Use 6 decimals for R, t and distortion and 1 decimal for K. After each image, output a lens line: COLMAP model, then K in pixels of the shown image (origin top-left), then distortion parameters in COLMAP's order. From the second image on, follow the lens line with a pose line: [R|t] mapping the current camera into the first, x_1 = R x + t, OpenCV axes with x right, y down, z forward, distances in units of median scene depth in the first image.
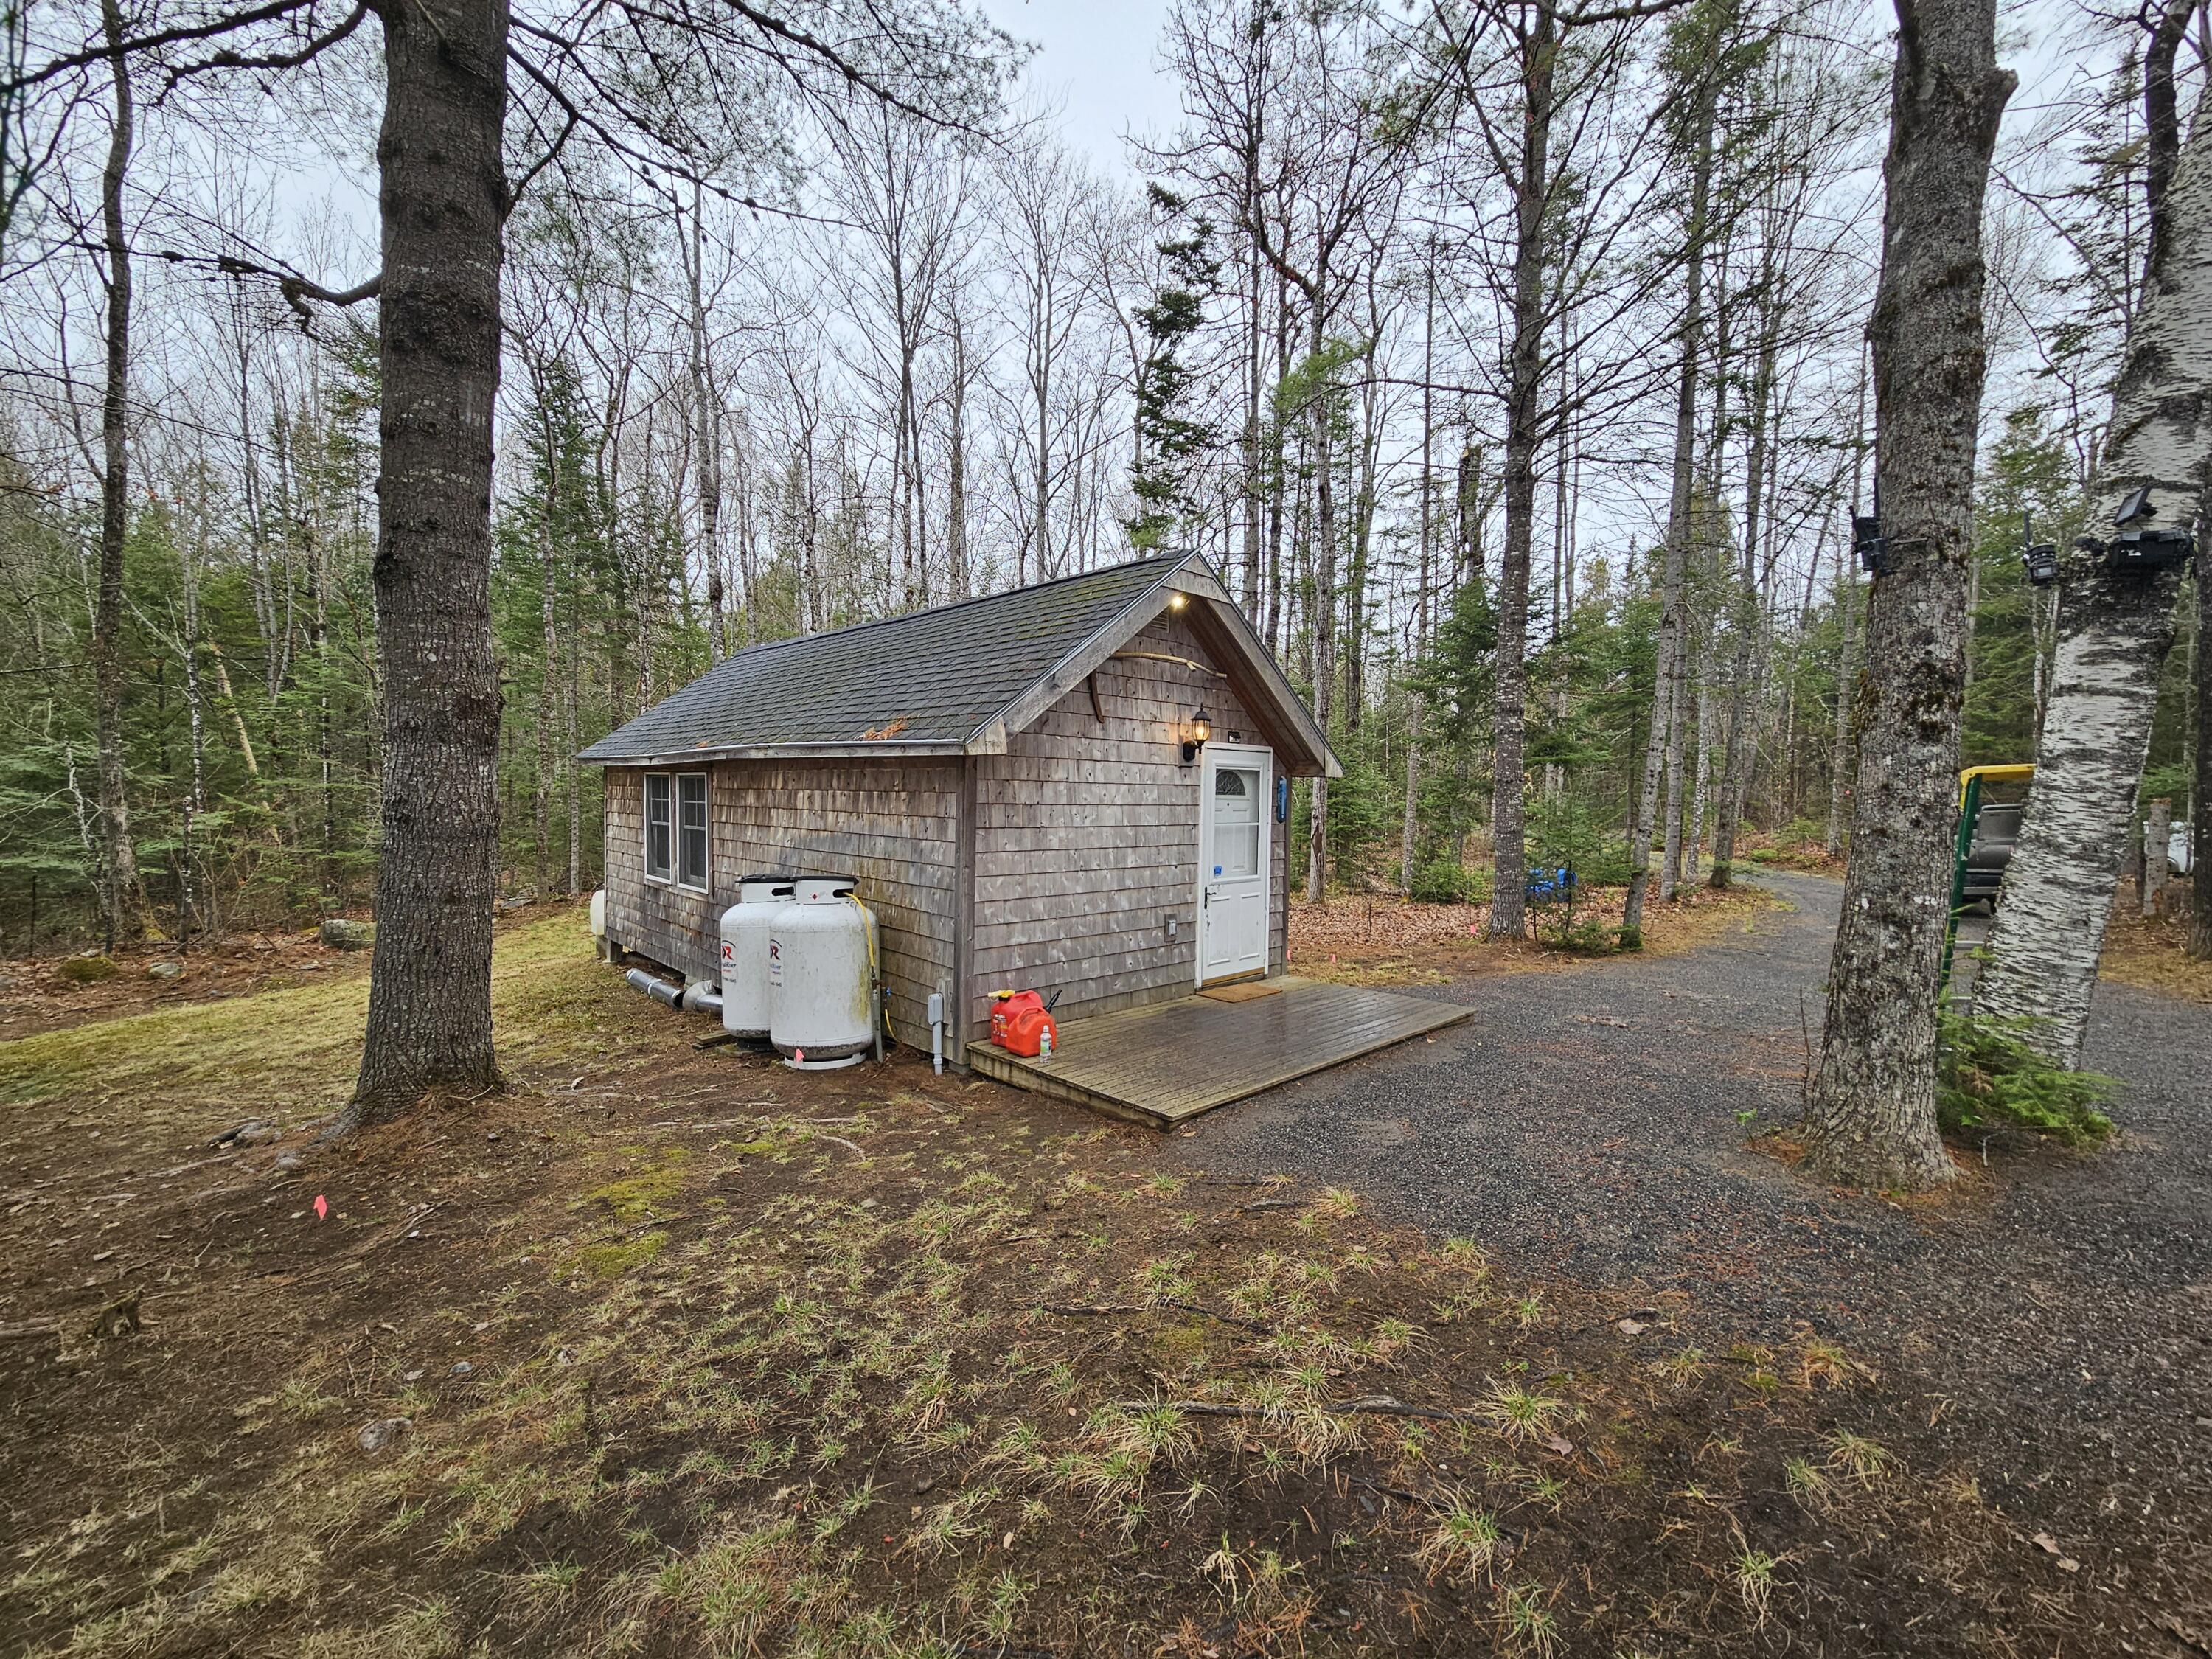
lens RADIAL K [[901.7, 0, 1105.5], [0, 901.7, 831.5], [0, 0, 1]] dist [-0.001284, -0.000518]
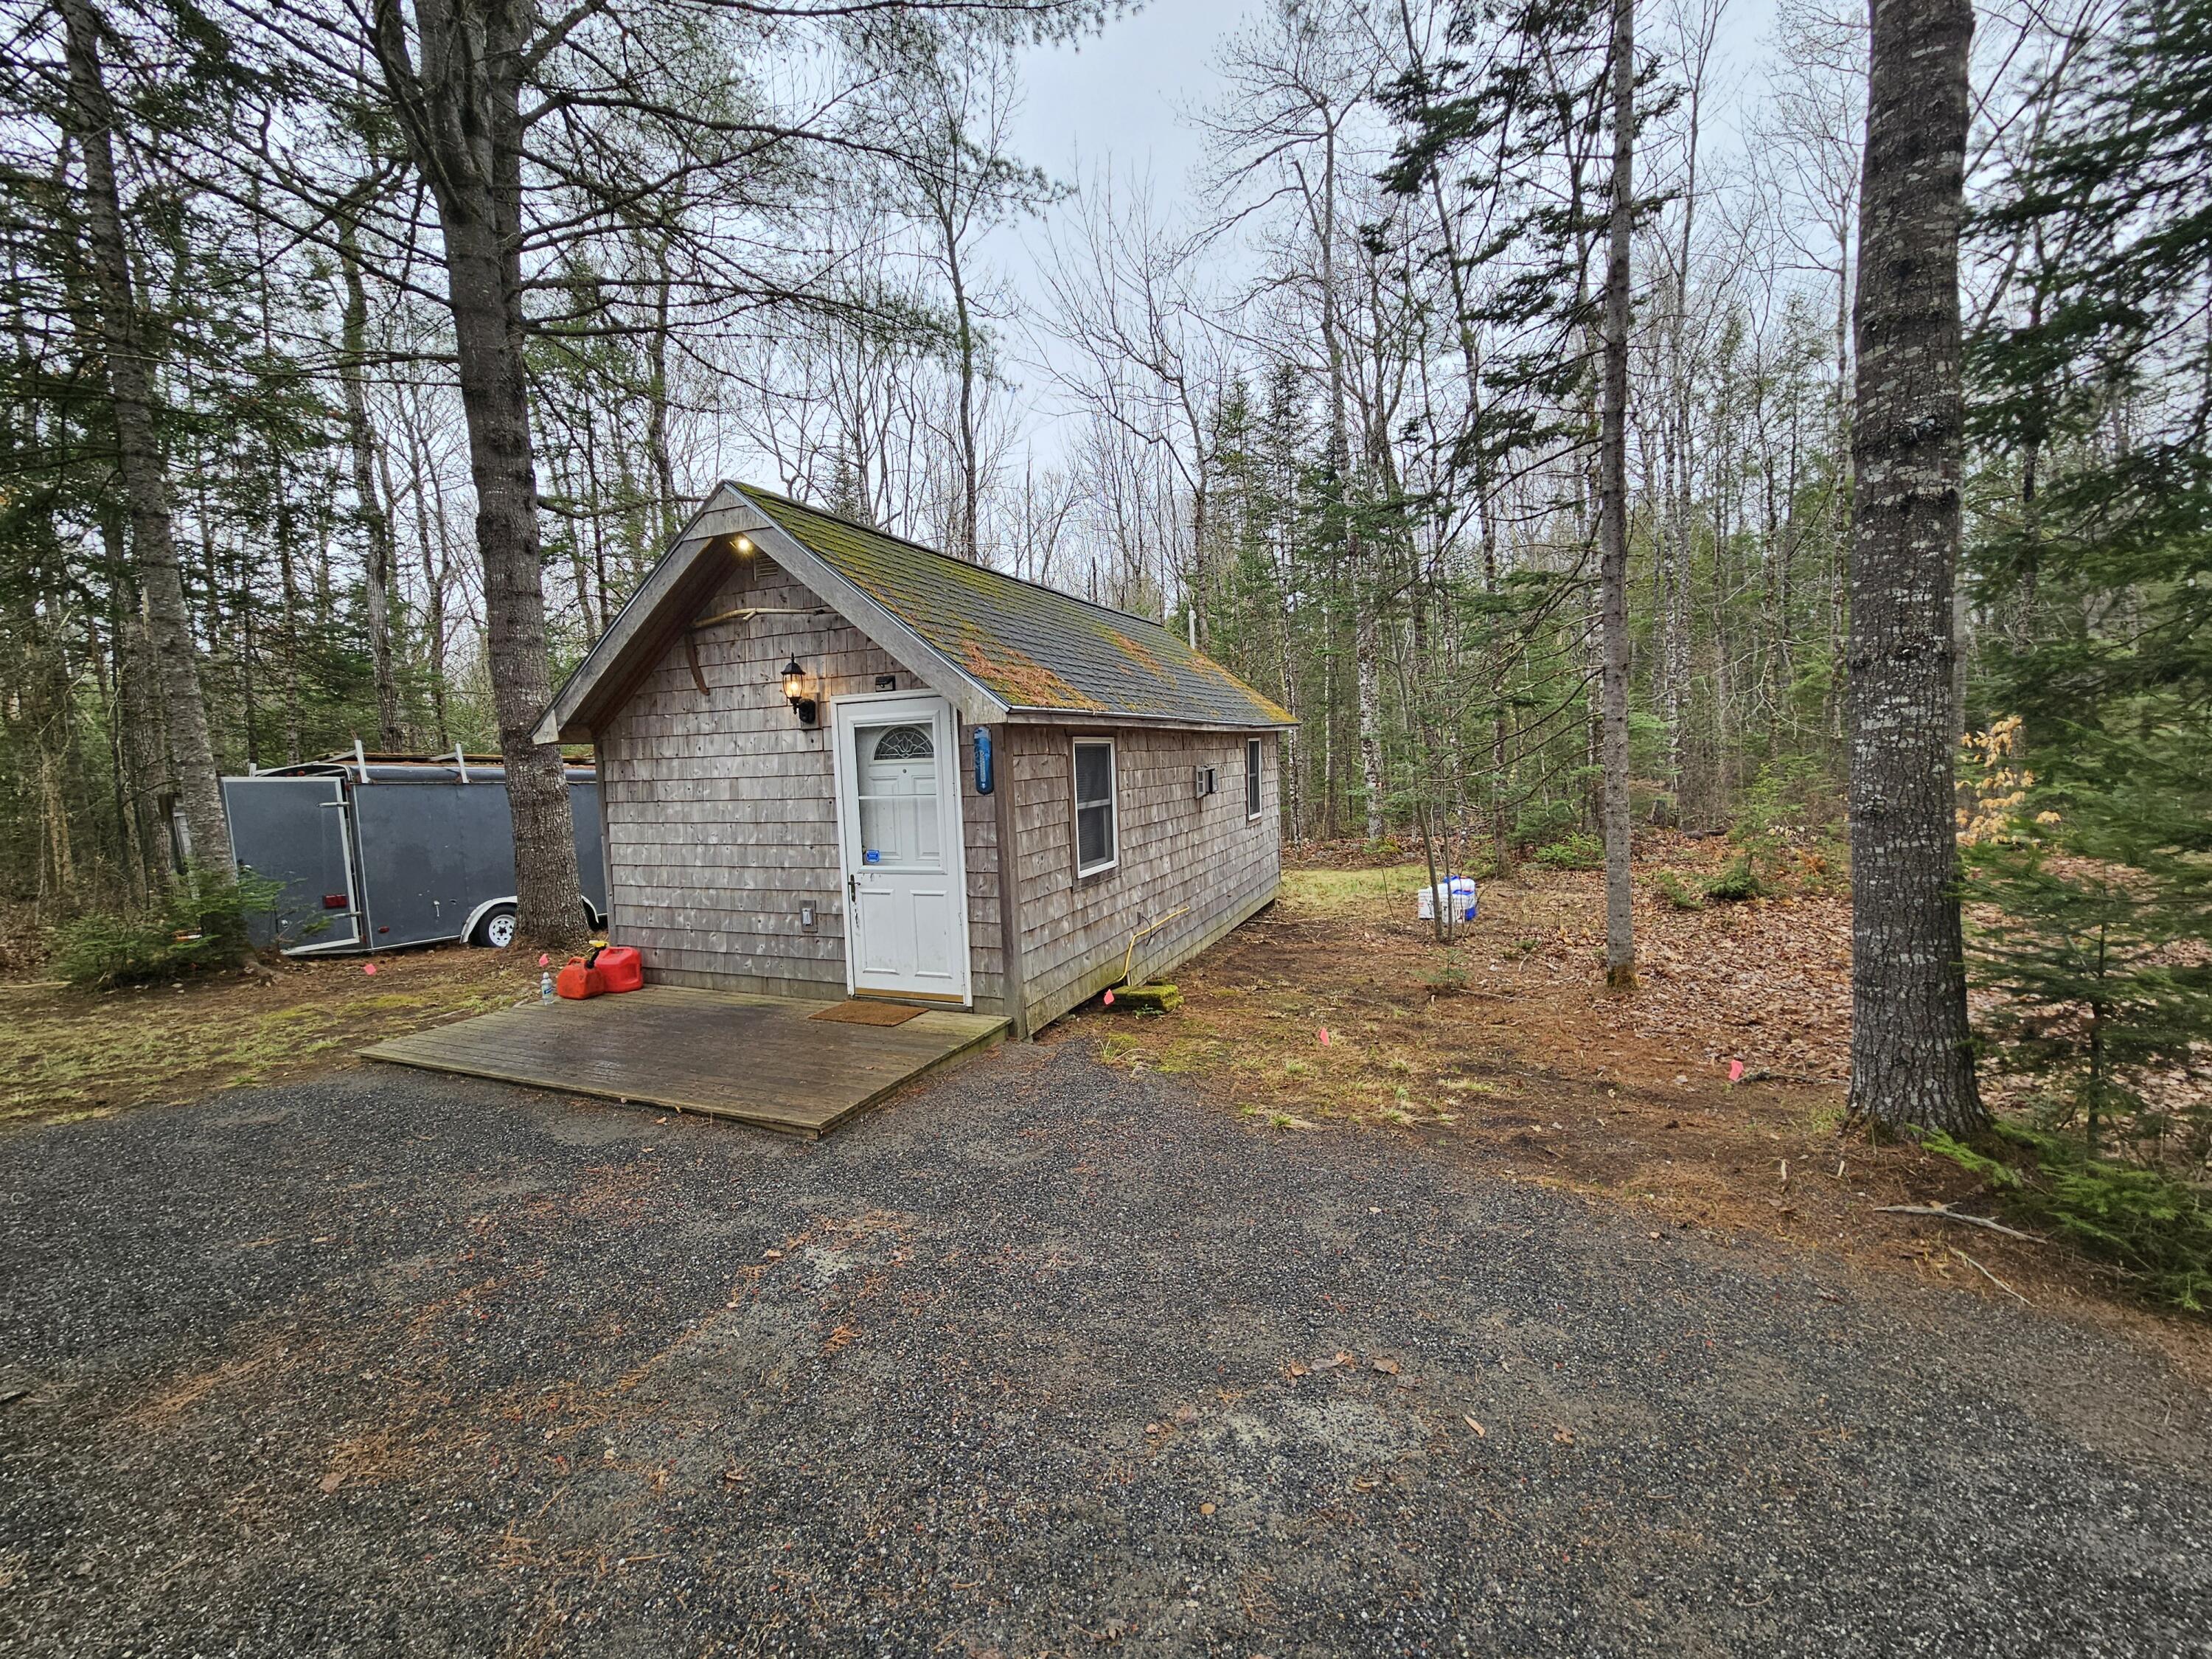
lens RADIAL K [[901.7, 0, 1103.3], [0, 901.7, 823.4], [0, 0, 1]] dist [-0.001284, -0.000518]
pose [[0.383650, 0.035450, -0.922798, 0.969290], [0.005087, 0.999167, 0.040498, -0.016695], [0.923465, -0.020231, 0.383150, 0.920352]]
